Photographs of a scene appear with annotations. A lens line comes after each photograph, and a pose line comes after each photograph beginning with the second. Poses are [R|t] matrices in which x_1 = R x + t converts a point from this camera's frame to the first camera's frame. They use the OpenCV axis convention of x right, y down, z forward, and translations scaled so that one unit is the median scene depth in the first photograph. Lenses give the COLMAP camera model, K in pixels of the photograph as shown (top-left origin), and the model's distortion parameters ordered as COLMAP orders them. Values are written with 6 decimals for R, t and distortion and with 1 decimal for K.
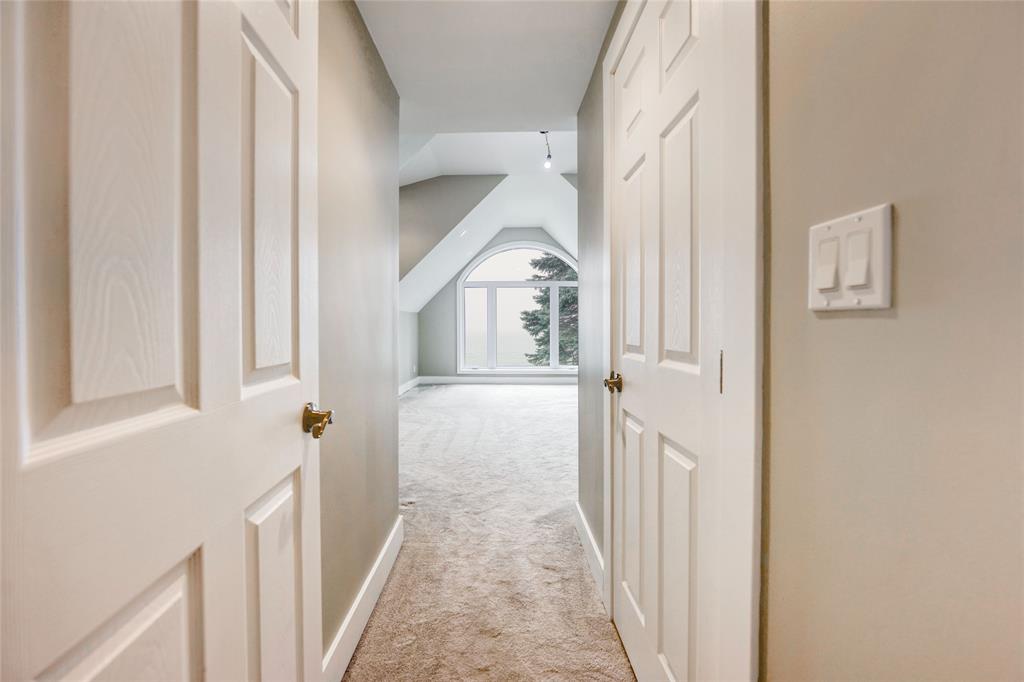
lens RADIAL K [[412.5, 0, 508.4], [0, 412.5, 330.0], [0, 0, 1]] dist [-0.008996, 0.000038]
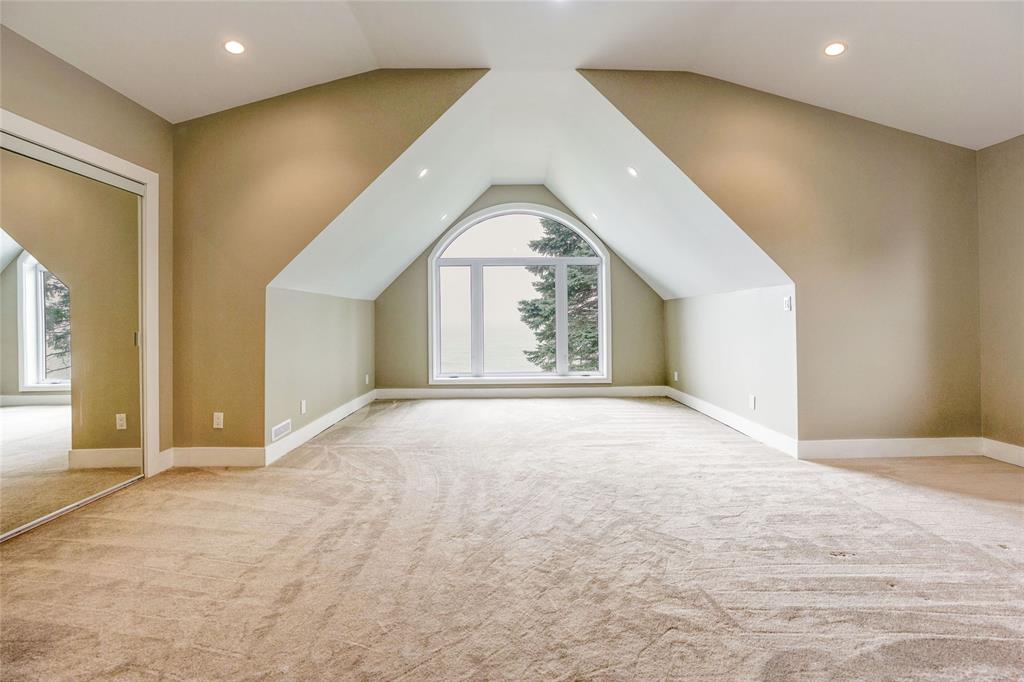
lens RADIAL K [[412.5, 0, 508.4], [0, 412.5, 330.0], [0, 0, 1]] dist [-0.008996, 0.000038]
pose [[0.999976, -0.006807, 0.001020, 0.012191], [0.006786, 0.999790, 0.019339, -0.002477], [-0.001152, -0.019332, 0.999812, 0.216445]]
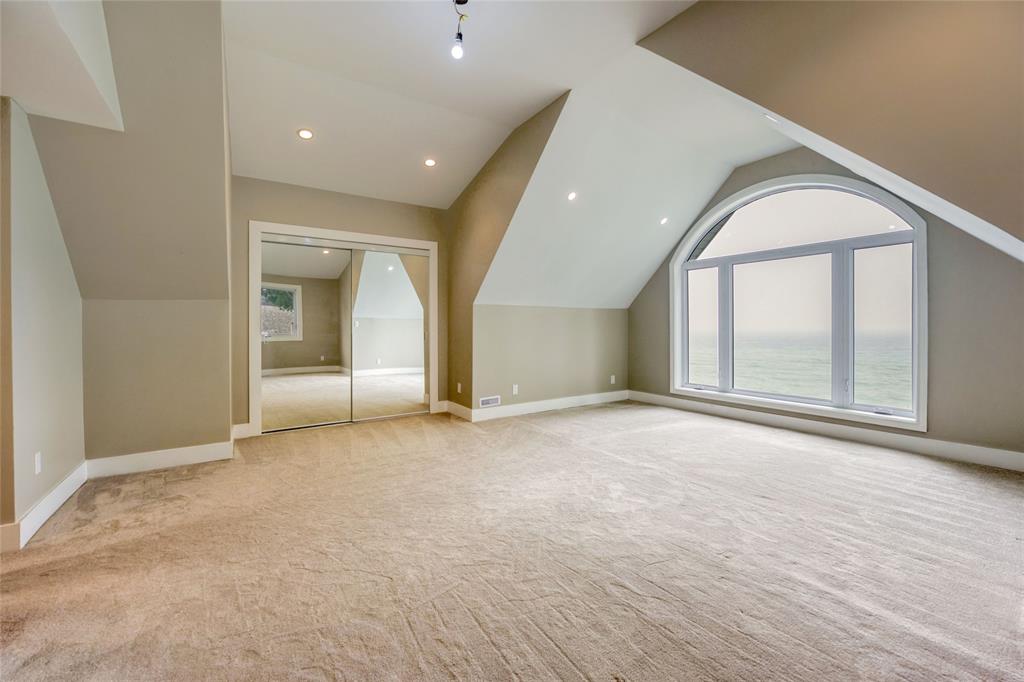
lens RADIAL K [[422.2, 0, 529.8], [0, 422.2, 326.8], [0, 0, 1]] dist [-0.009702, 0.000174]
pose [[0.552346, 0.000231, -0.833615, 0.272790], [-0.006127, 0.999974, -0.003783, -0.002170], [0.833592, 0.007197, 0.552333, 0.315915]]
